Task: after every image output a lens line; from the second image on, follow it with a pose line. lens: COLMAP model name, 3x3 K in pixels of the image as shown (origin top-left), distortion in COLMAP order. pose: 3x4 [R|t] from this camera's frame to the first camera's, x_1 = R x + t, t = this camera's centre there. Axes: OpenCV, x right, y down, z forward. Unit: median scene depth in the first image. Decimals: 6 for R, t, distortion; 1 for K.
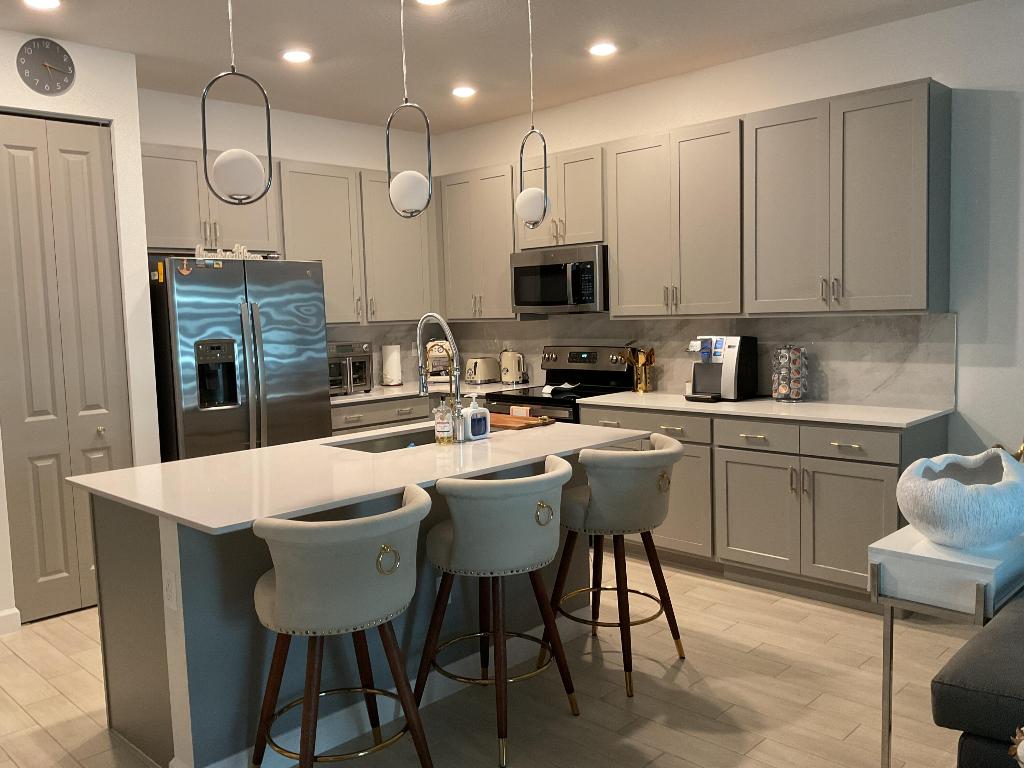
lens RADIAL K [[853.5, 0, 509.7], [0, 853.5, 378.4], [0, 0, 1]] dist [0.100472, -0.164292]
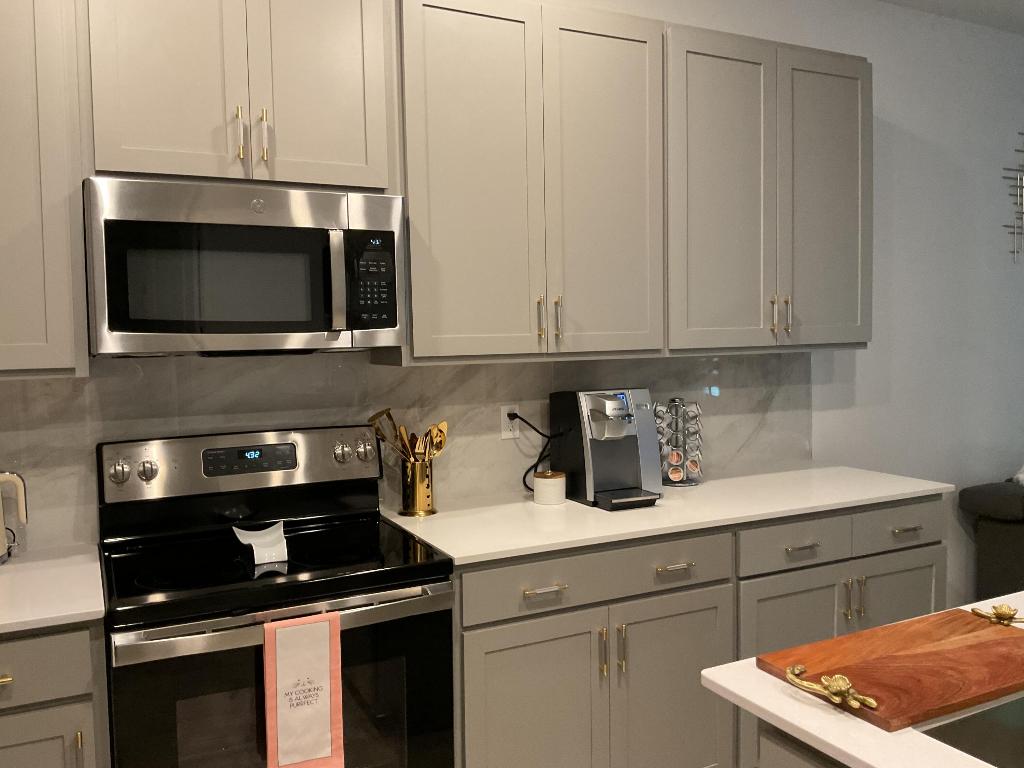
lens RADIAL K [[853.5, 0, 509.7], [0, 853.5, 378.4], [0, 0, 1]] dist [0.100472, -0.164292]
pose [[0.311998, -0.027465, 0.949686, -0.353405], [0.087887, 0.996130, -0.000065, -0.068744], [-0.946009, 0.083485, 0.313204, 0.968353]]
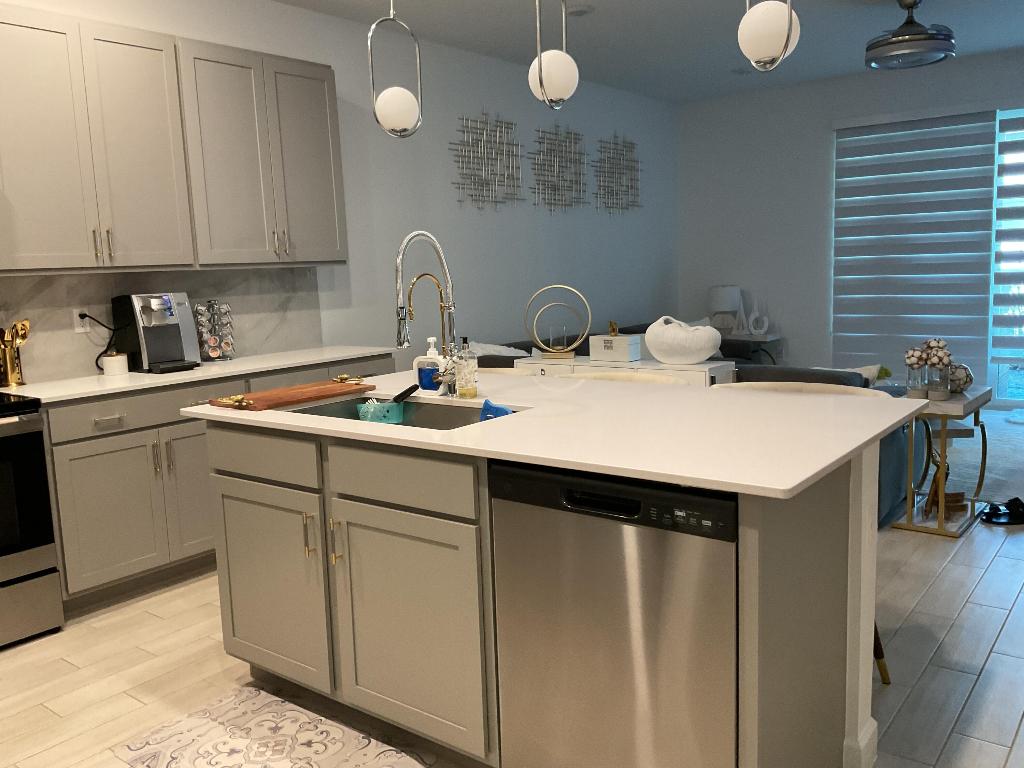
lens RADIAL K [[858.5, 0, 516.0], [0, 858.5, 380.9], [0, 0, 1]] dist [0.098921, -0.196297]
pose [[-0.120381, -0.100102, 0.987668, -0.691643], [0.125406, 0.985399, 0.115157, -0.020773], [-0.984775, 0.137722, -0.106070, 0.833052]]
